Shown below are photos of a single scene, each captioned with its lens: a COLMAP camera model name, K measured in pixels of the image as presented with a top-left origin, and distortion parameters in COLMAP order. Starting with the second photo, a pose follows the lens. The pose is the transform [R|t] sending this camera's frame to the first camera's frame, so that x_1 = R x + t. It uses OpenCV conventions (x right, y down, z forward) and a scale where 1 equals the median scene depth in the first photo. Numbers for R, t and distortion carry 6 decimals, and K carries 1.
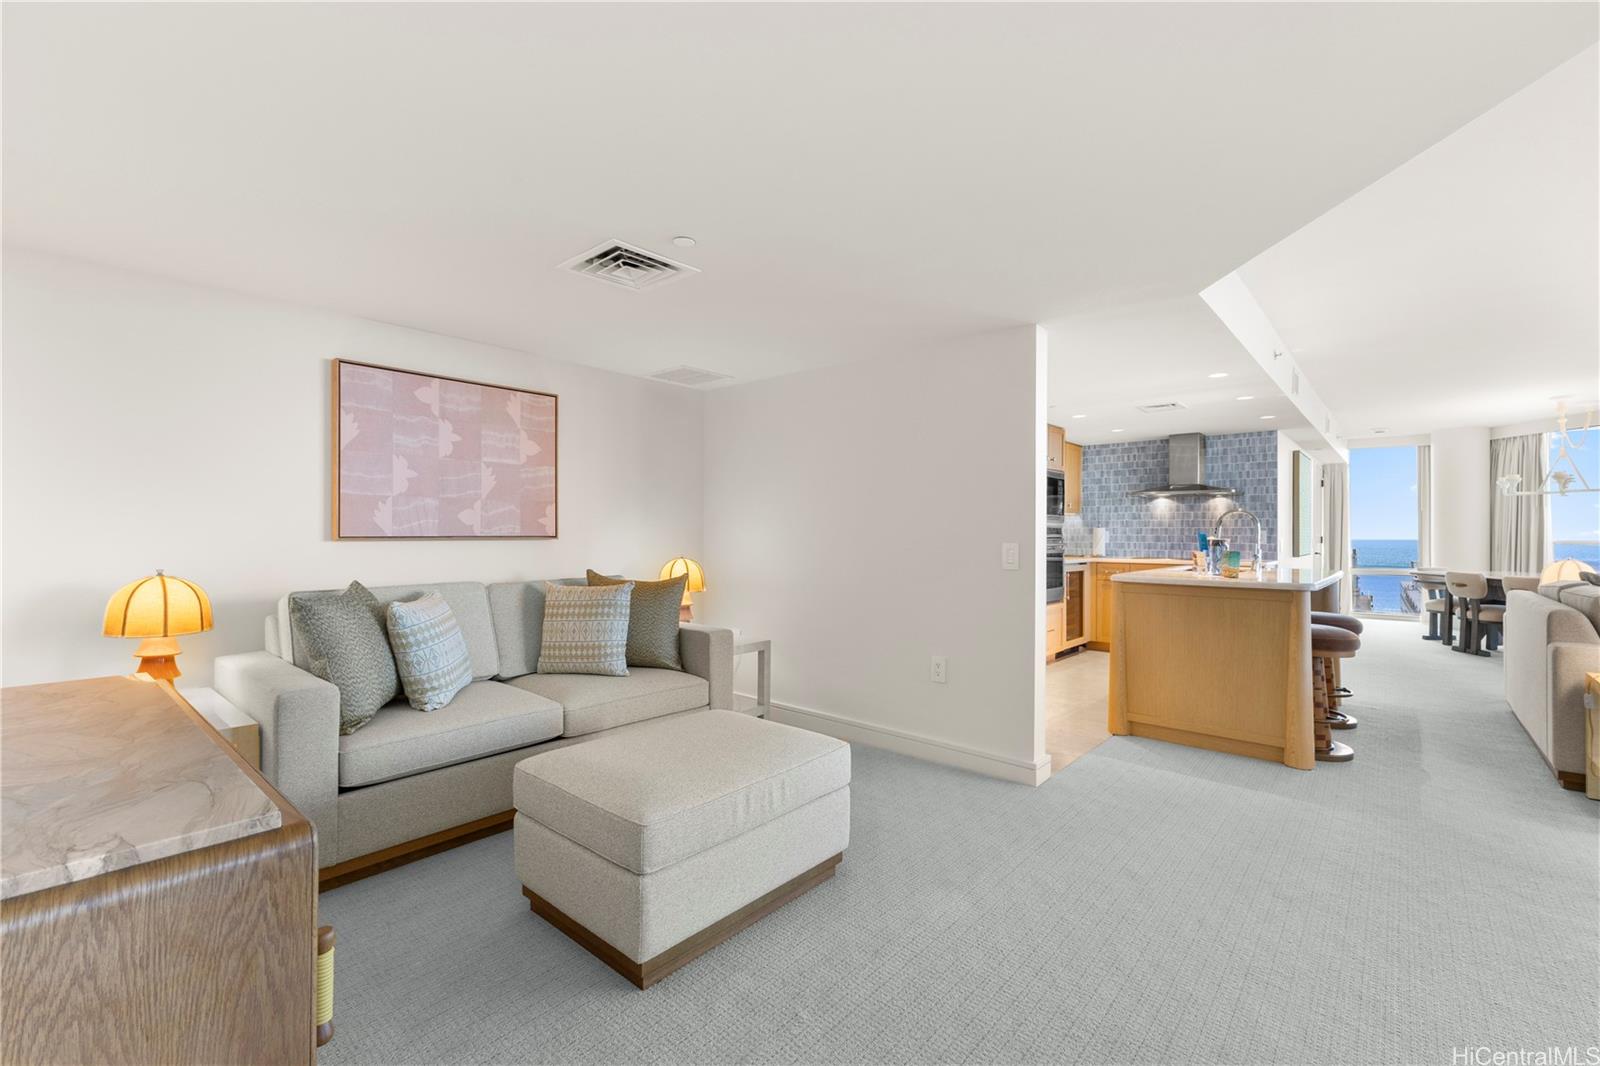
lens RADIAL K [[682.8, 0, 804.8], [0, 682.8, 528.4], [0, 0, 1]] dist [0.000846, -0.000717]
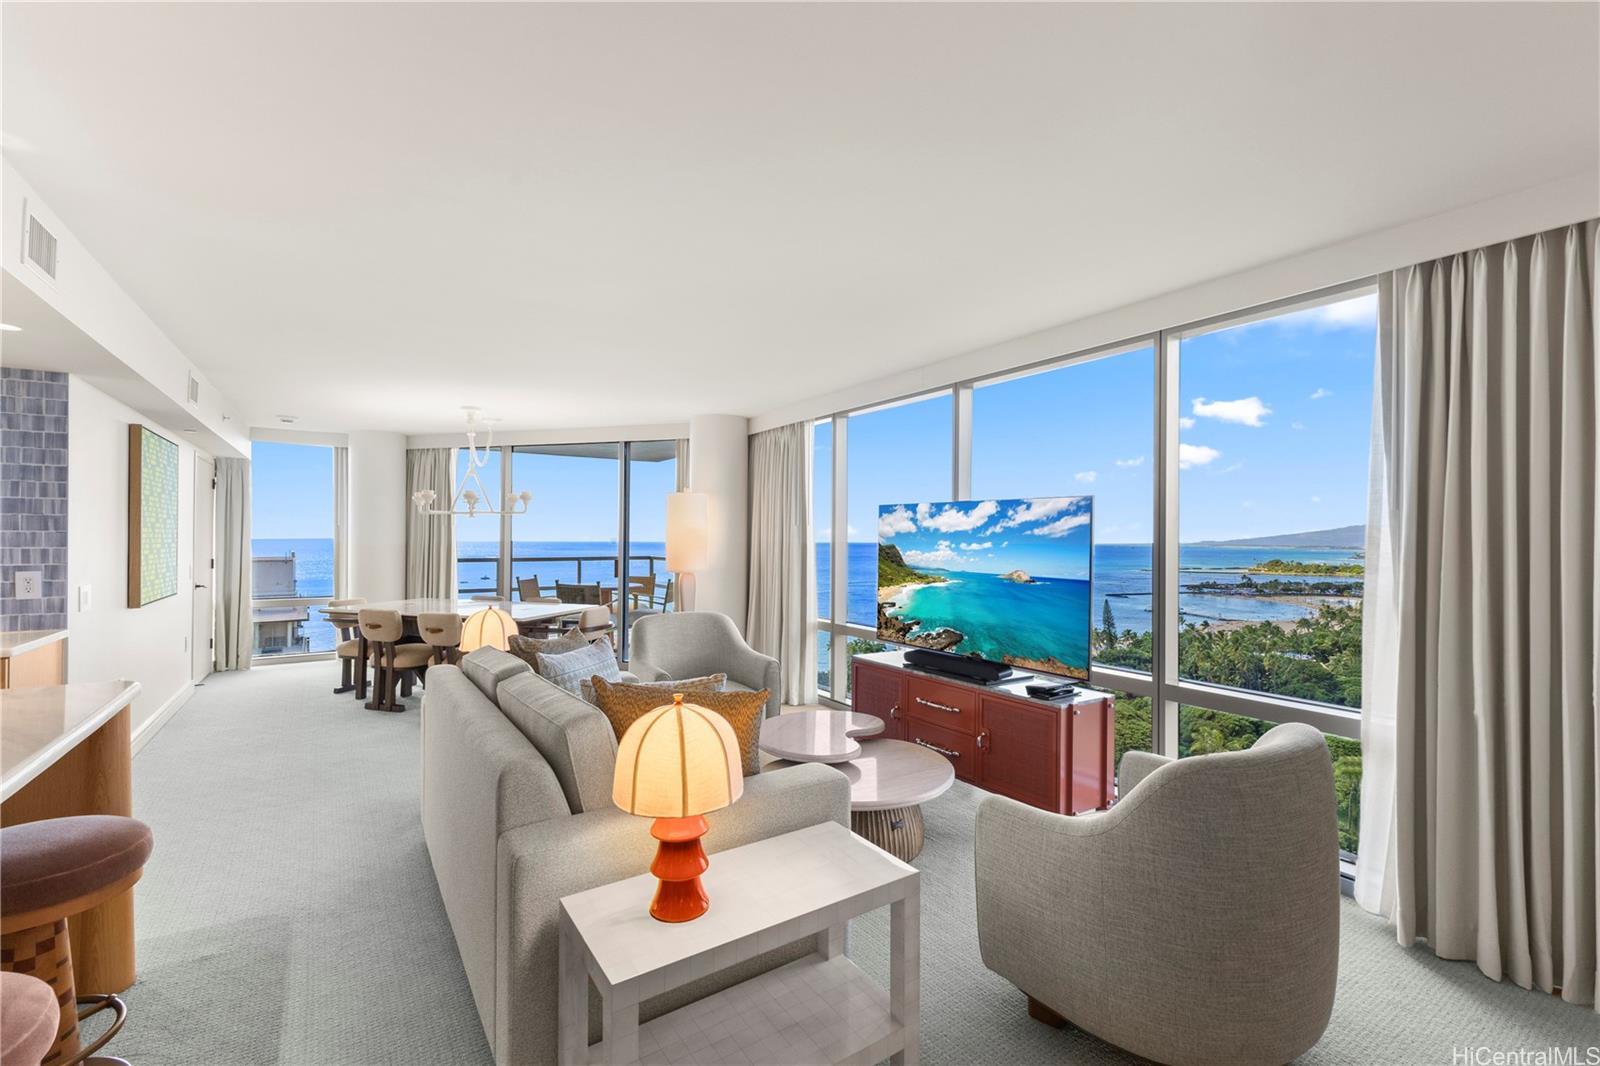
lens RADIAL K [[695.1, 0, 801.3], [0, 695.1, 535.0], [0, 0, 1]] dist [0.002965, -0.000451]
pose [[0.261744, 0.001592, 0.965136, 0.305645], [-0.008999, 0.999959, 0.000791, -0.026197], [-0.965095, -0.008892, 0.261747, 0.307236]]
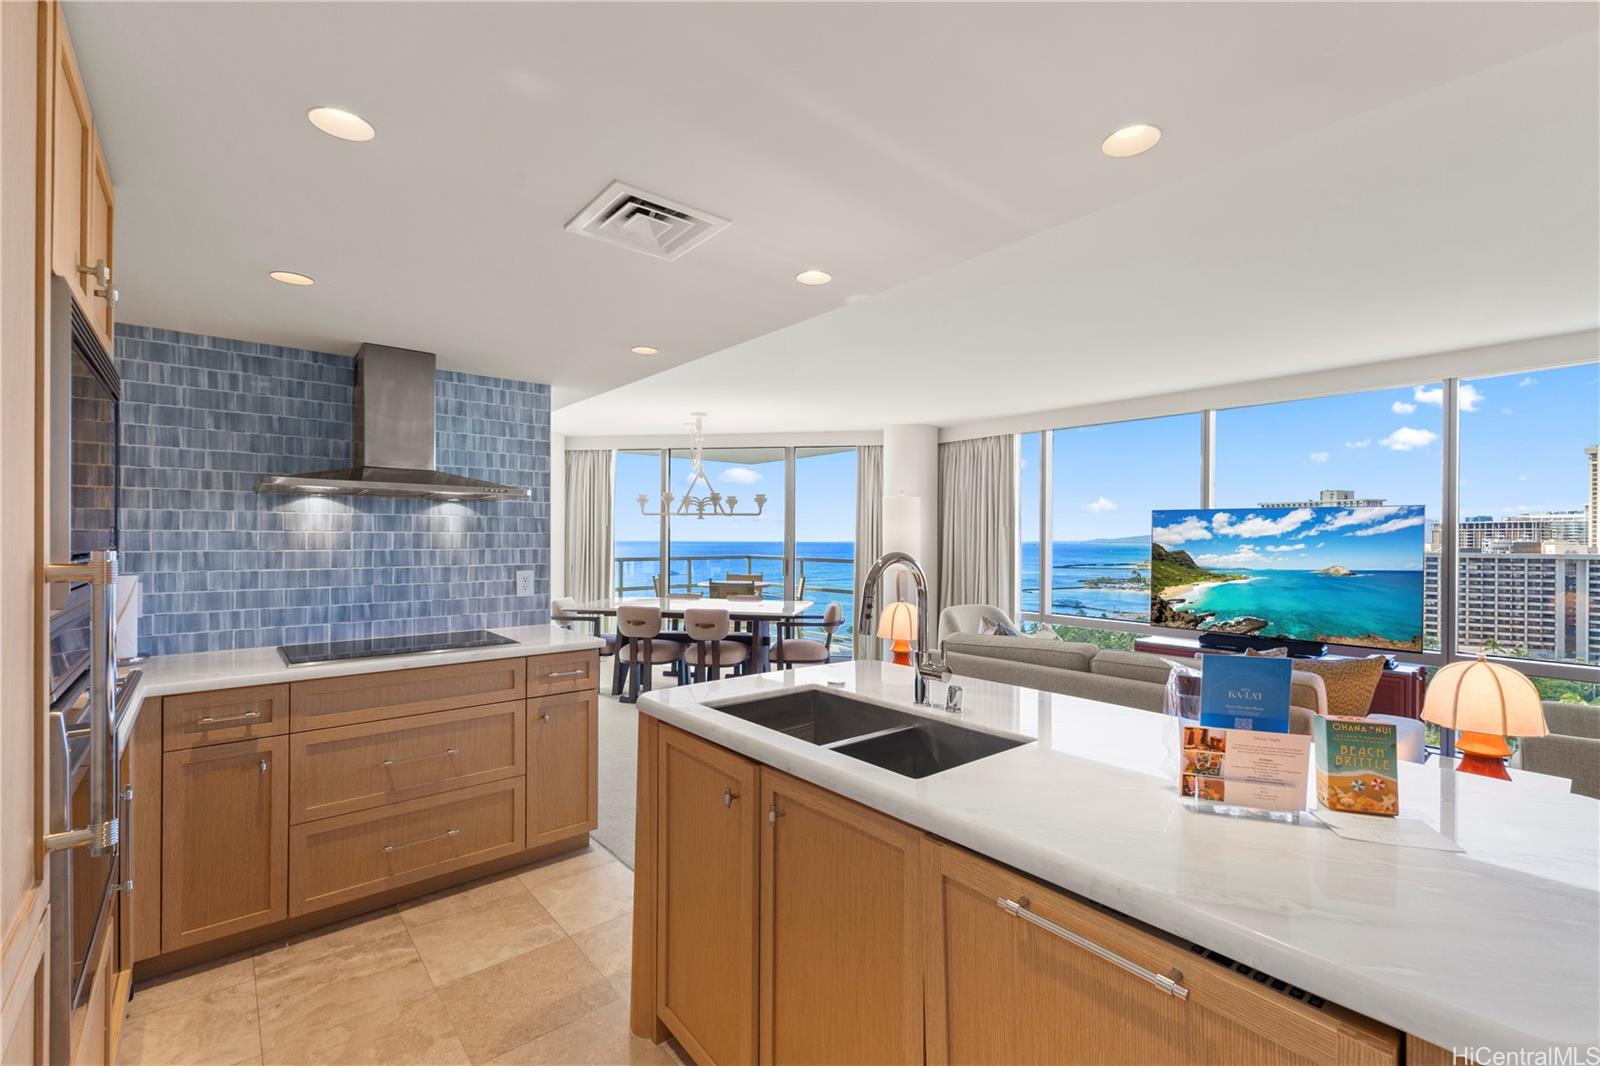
lens RADIAL K [[699.8, 0, 818.9], [0, 699.8, 539.3], [0, 0, 1]] dist [0.002425, 0.000242]
pose [[0.126261, -0.005626, 0.991981, 0.149190], [-0.008363, 0.999942, 0.006736, -0.024413], [-0.991962, -0.009146, 0.126207, 0.657641]]
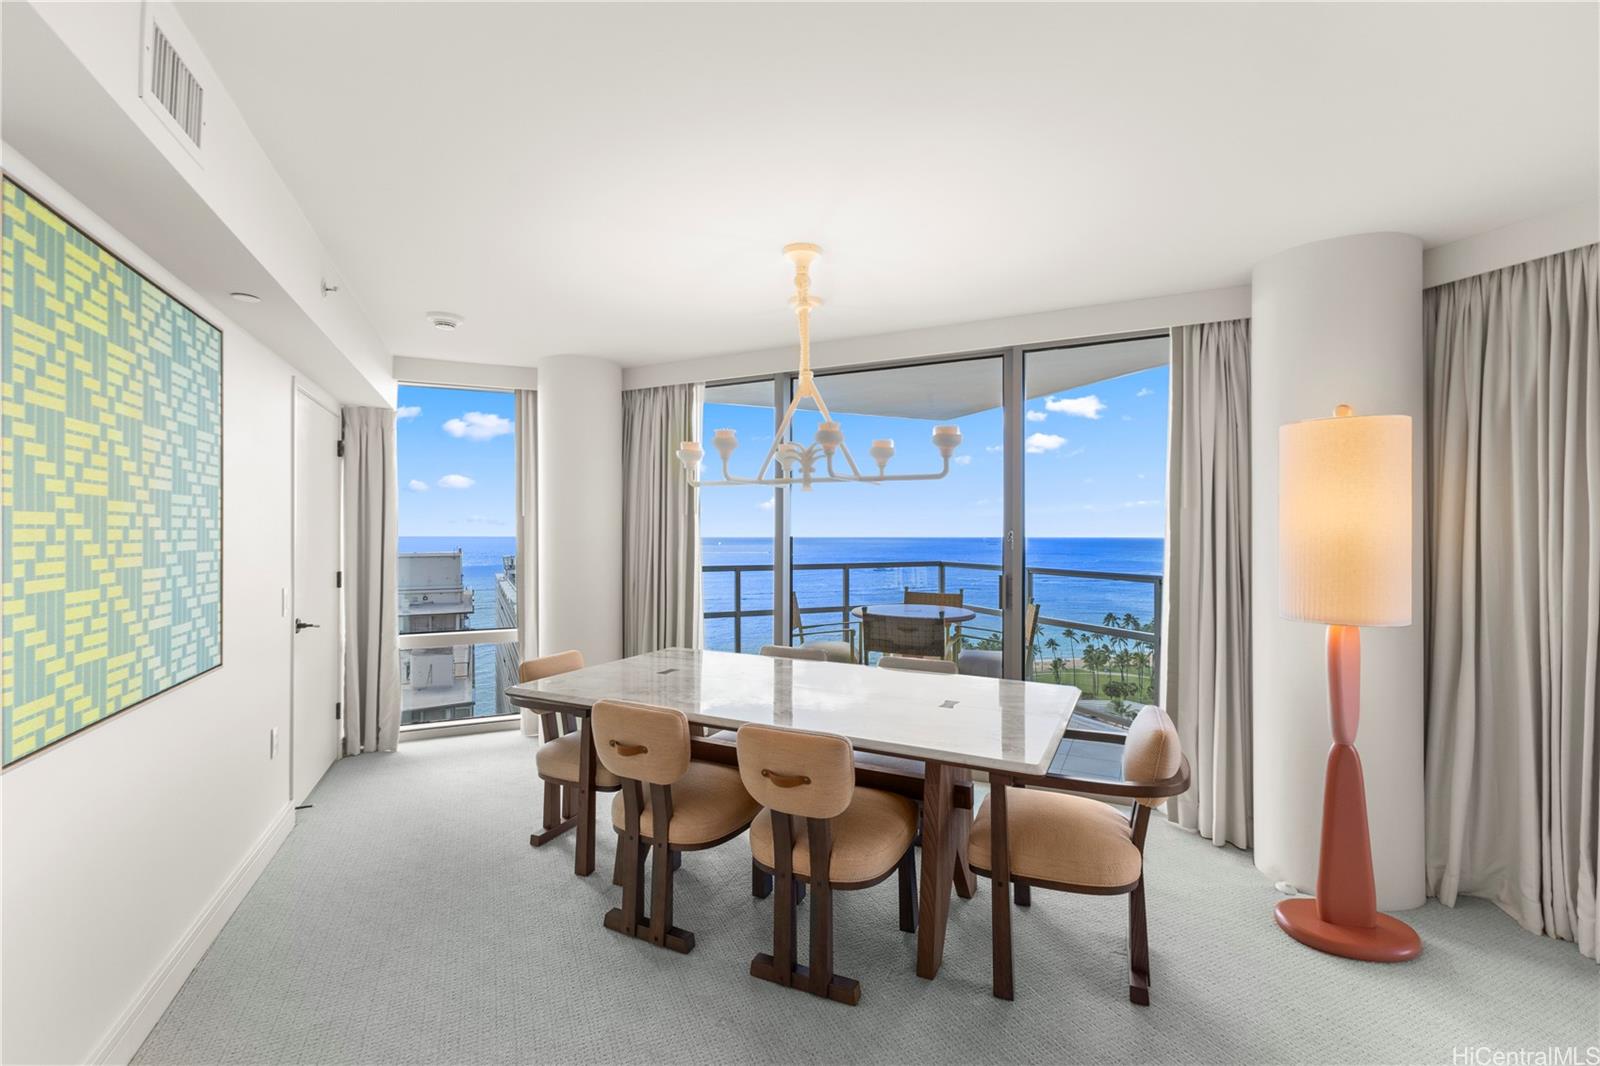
lens RADIAL K [[700.3, 0, 799.1], [0, 700.3, 531.3], [0, 0, 1]] dist [-0.000104, -0.000175]
pose [[0.430133, -0.002062, 0.902763, 0.670157], [-0.003124, 0.999988, 0.003772, -0.021994], [-0.902760, -0.004442, 0.430122, 0.758704]]
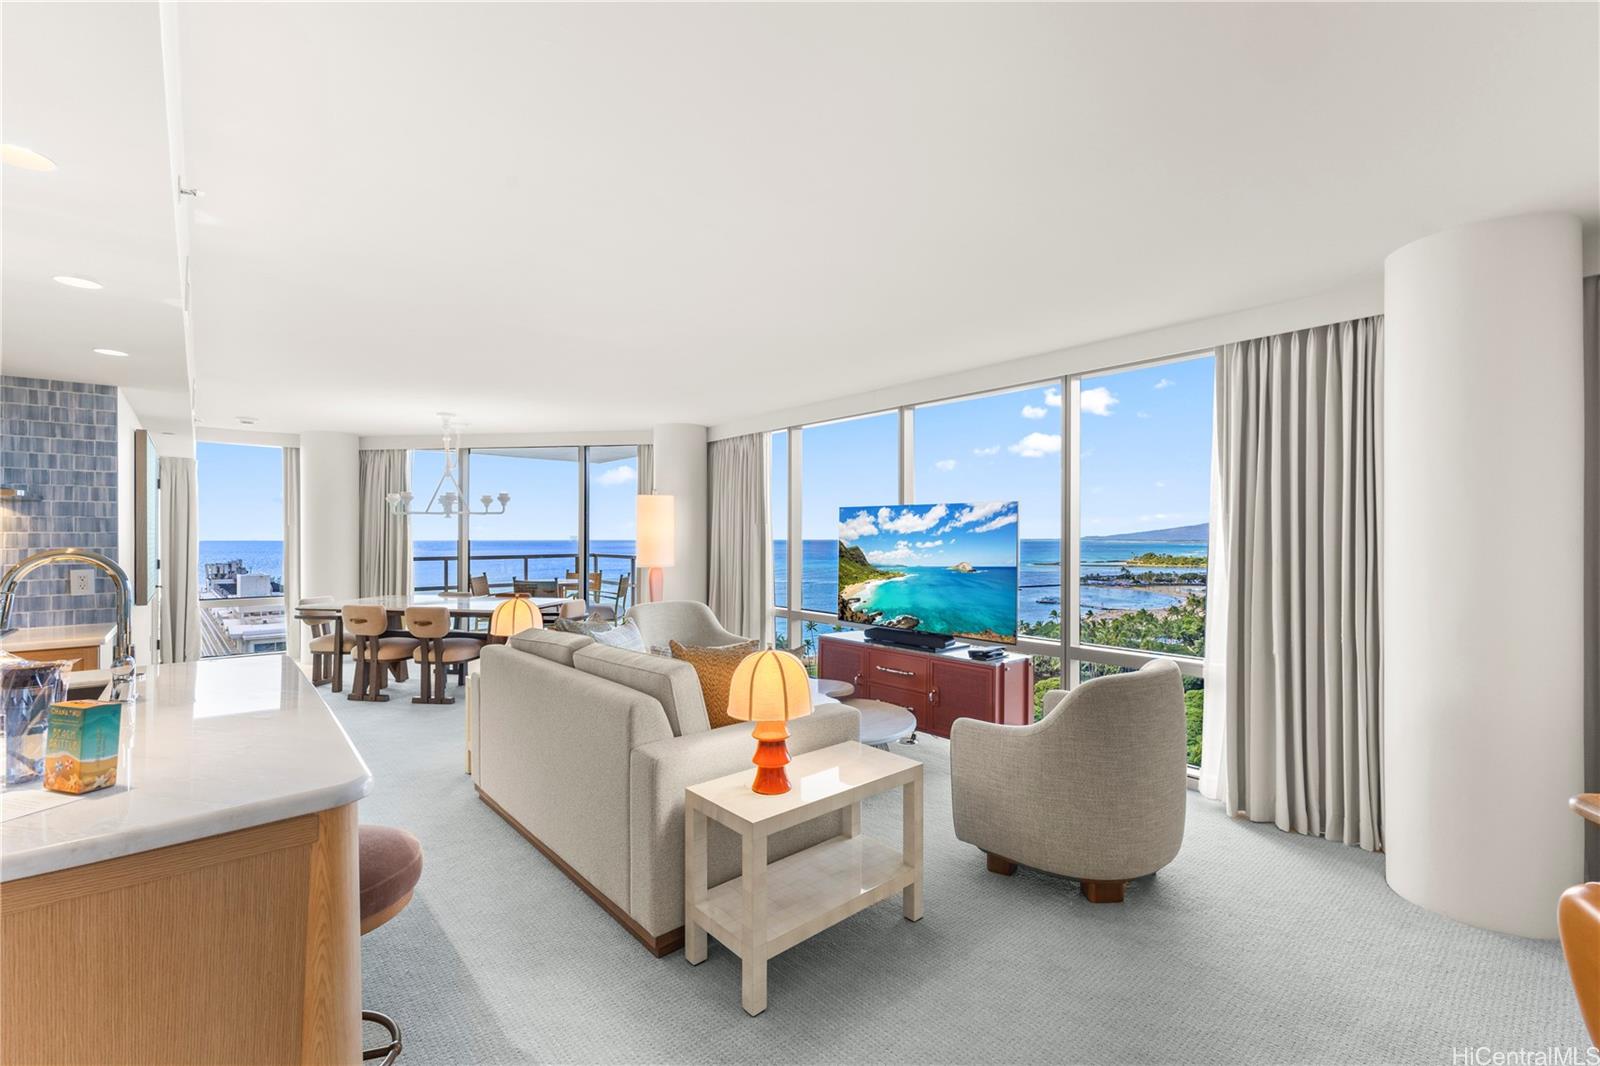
lens RADIAL K [[691.6, 0, 802.4], [0, 691.6, 536.5], [0, 0, 1]] dist [0.000895, -0.000359]
pose [[0.131733, -0.005338, 0.991271, 0.192206], [-0.004595, 0.999971, 0.005995, -0.026343], [-0.991275, -0.005344, 0.131704, 0.345569]]
